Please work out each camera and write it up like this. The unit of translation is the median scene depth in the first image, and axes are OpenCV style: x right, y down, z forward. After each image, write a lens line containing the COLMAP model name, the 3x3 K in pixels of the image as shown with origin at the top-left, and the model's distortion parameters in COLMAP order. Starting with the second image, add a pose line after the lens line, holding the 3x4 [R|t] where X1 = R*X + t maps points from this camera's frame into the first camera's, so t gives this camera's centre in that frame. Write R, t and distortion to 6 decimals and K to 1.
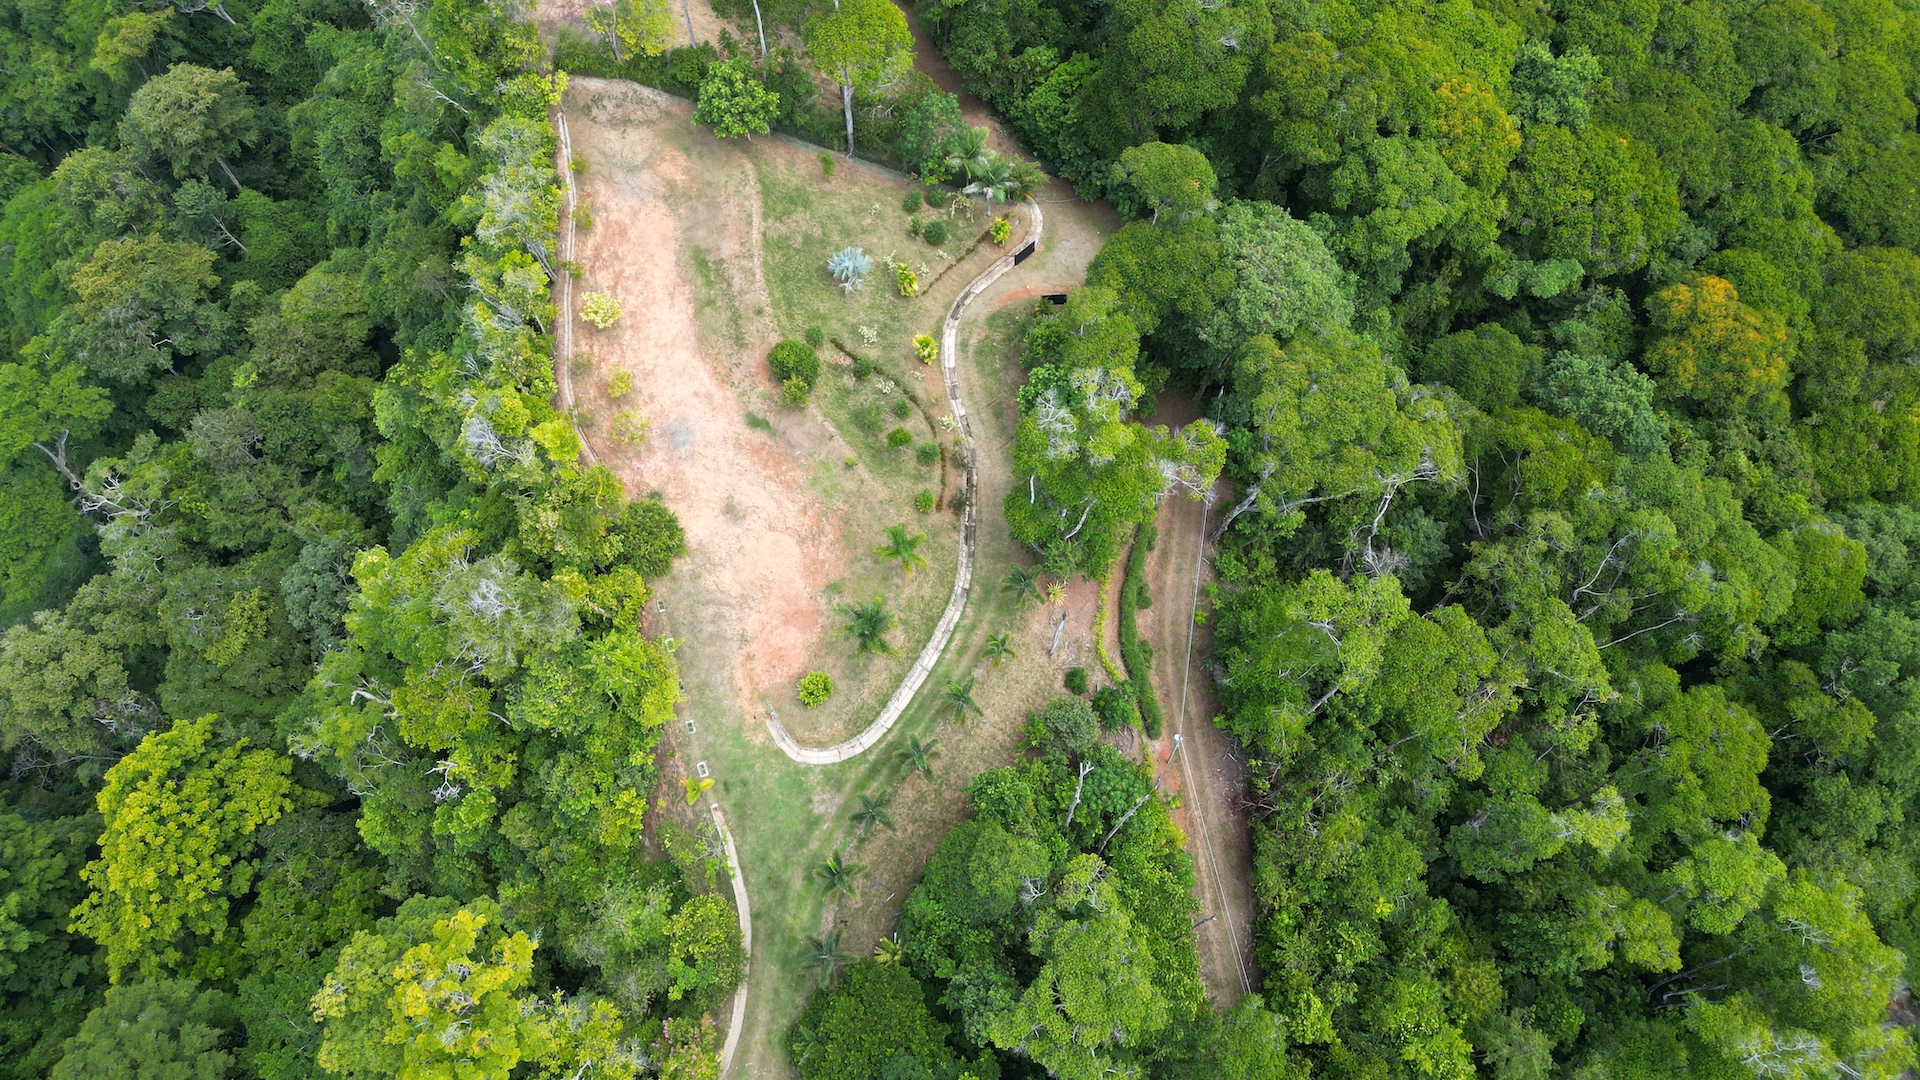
lens RADIAL K [[1341.9, 0, 962.9], [0, 1341.9, 541.7], [0, 0, 1]] dist [0.088163, -0.094548]
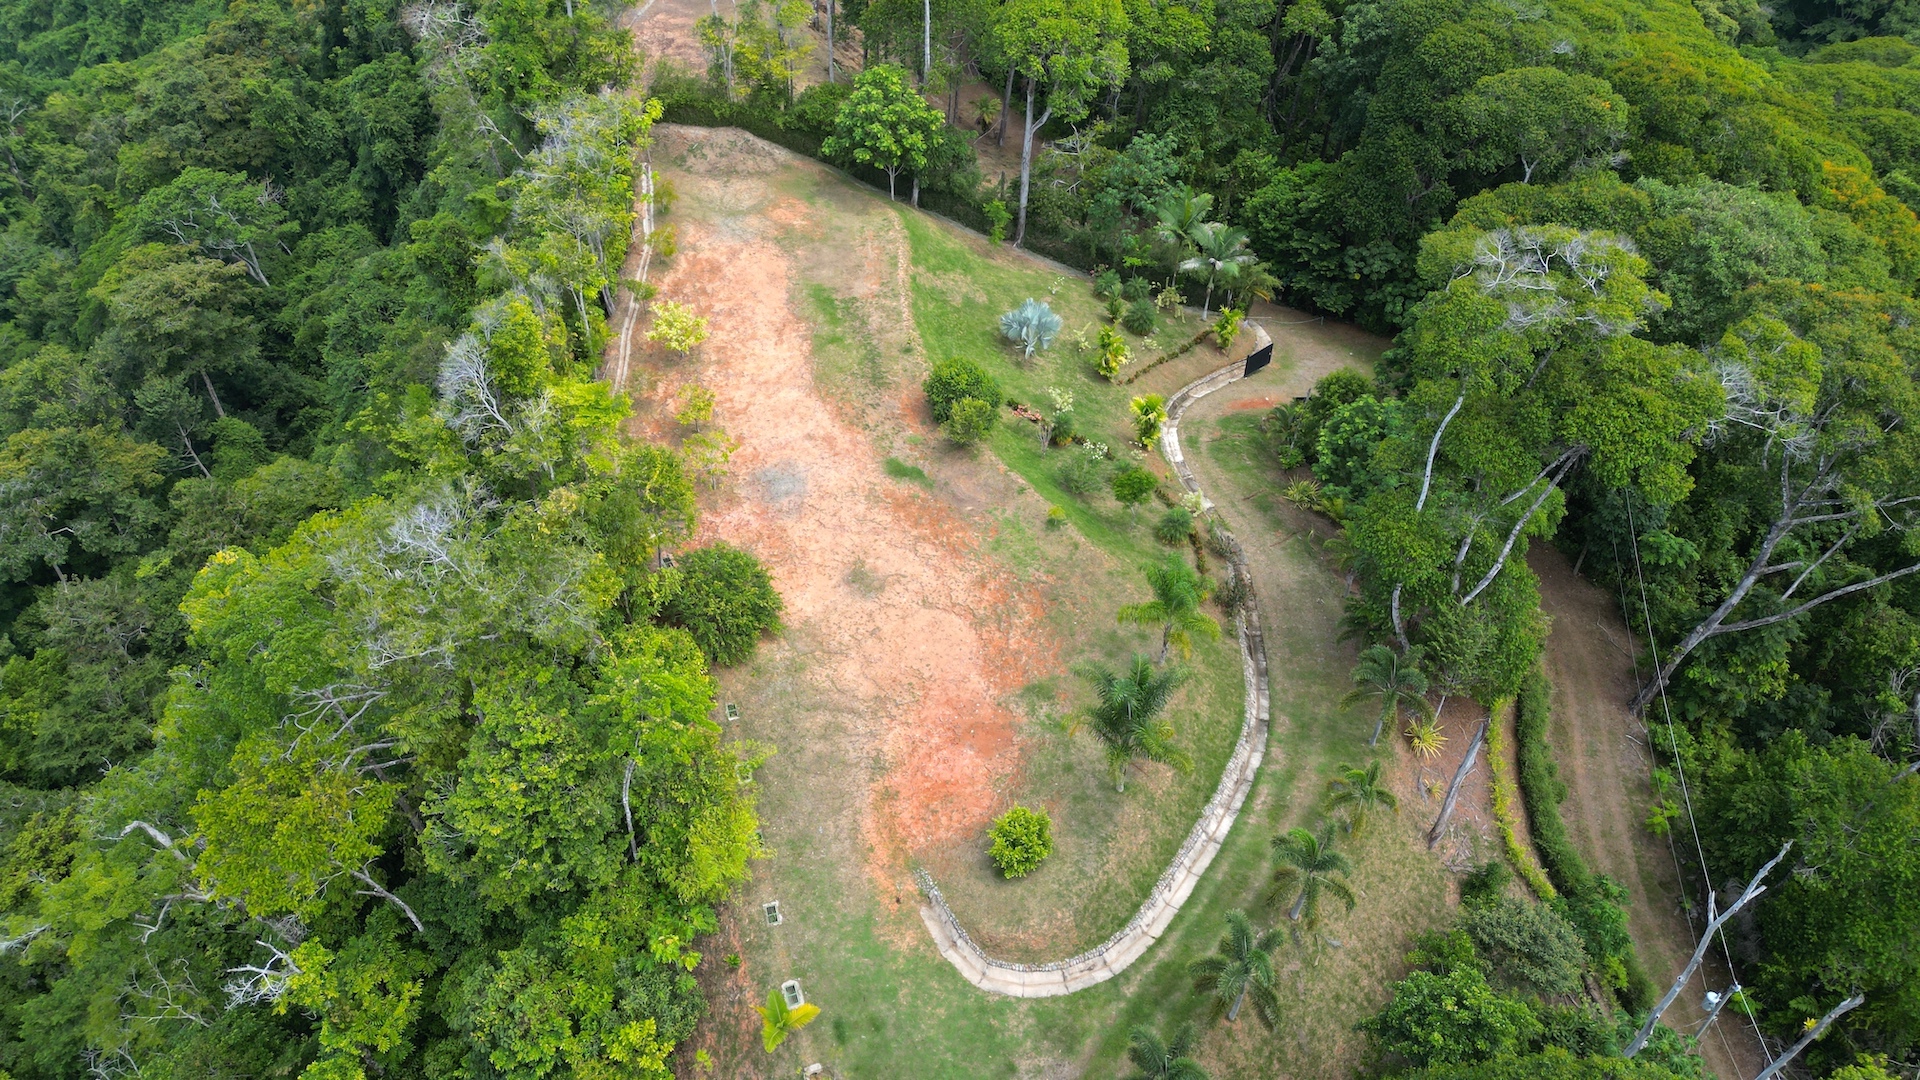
lens RADIAL K [[1341.9, 0, 962.9], [0, 1341.9, 541.7], [0, 0, 1]] dist [0.088163, -0.094548]
pose [[0.999449, 0.031956, -0.008958, -0.117011], [-0.032922, 0.920518, -0.389311, 0.183932], [-0.004195, 0.389391, 0.921063, 0.426935]]
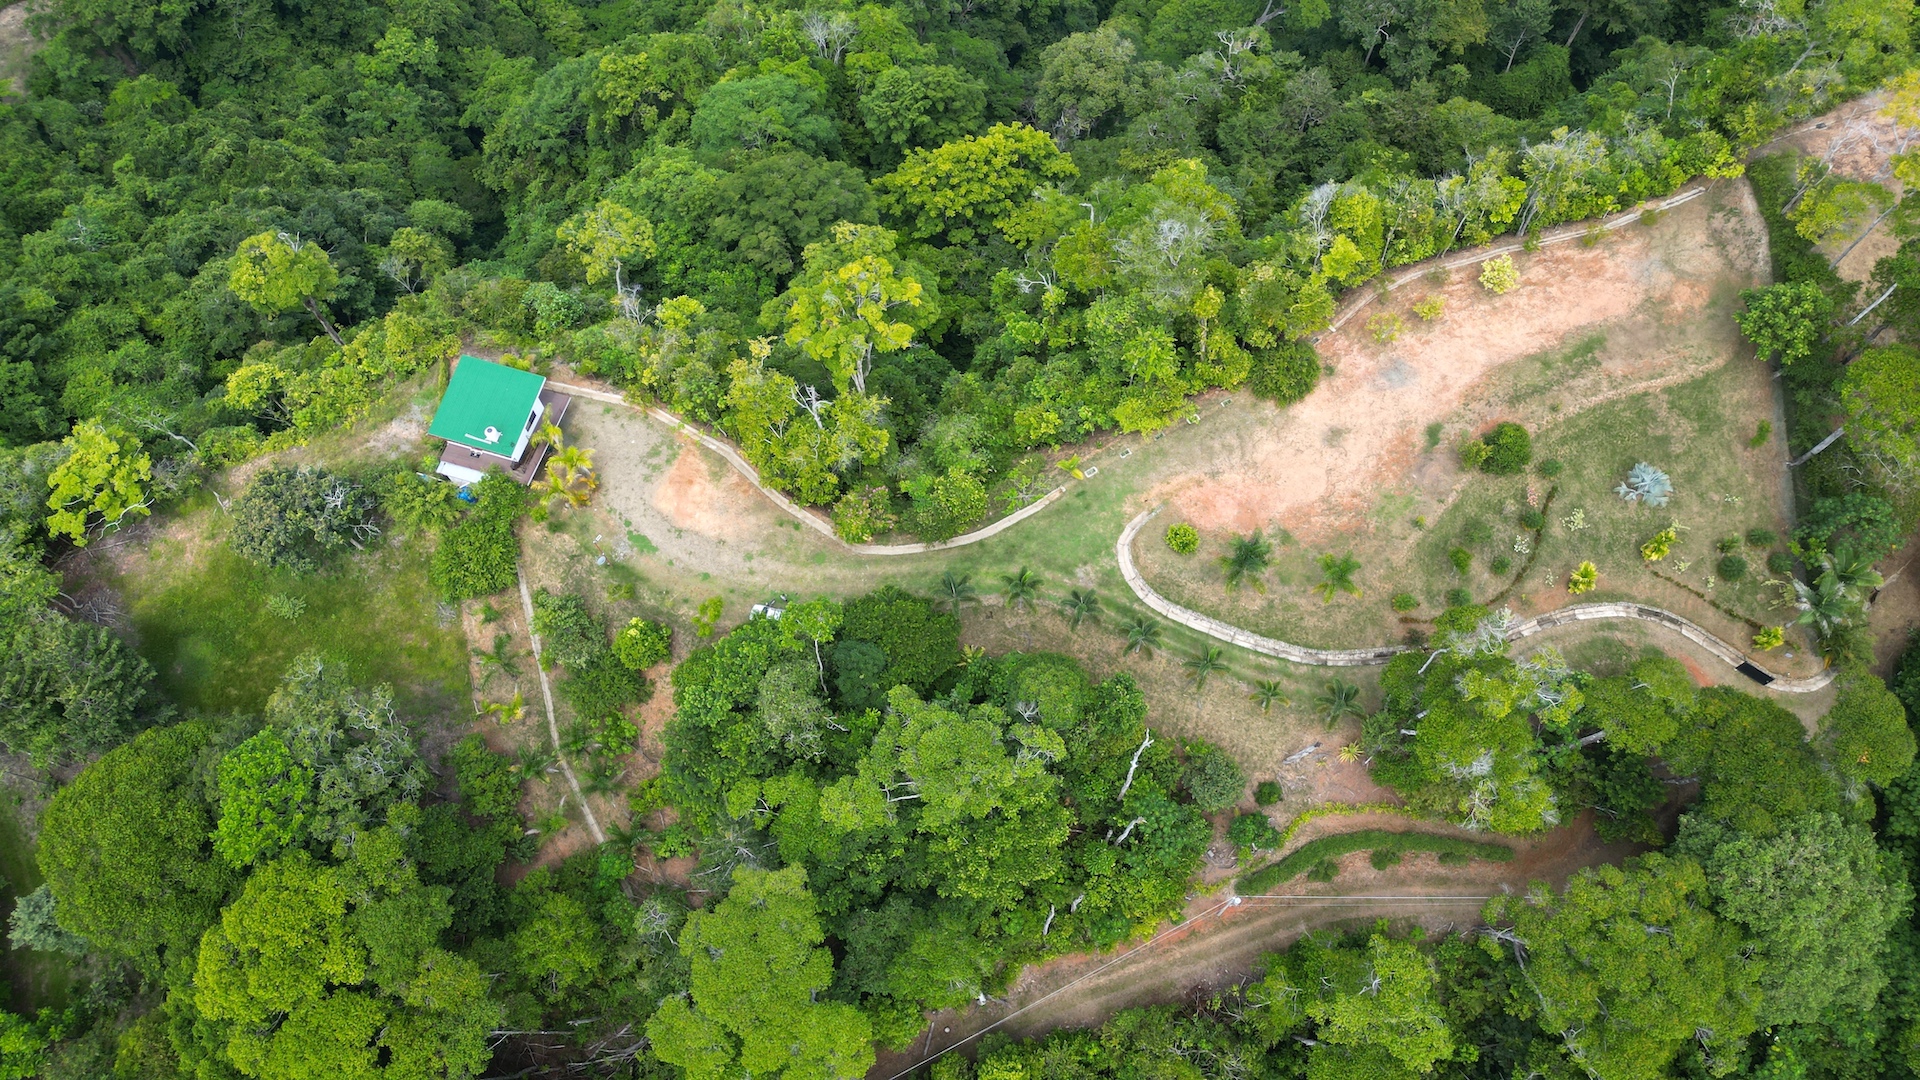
lens RADIAL K [[1341.9, 0, 962.9], [0, 1341.9, 541.7], [0, 0, 1]] dist [0.088163, -0.094548]
pose [[0.183293, 0.899479, -0.396662, 0.260735], [-0.898198, 0.317230, 0.304311, -0.054671], [0.399555, 0.300503, 0.866057, -0.011730]]
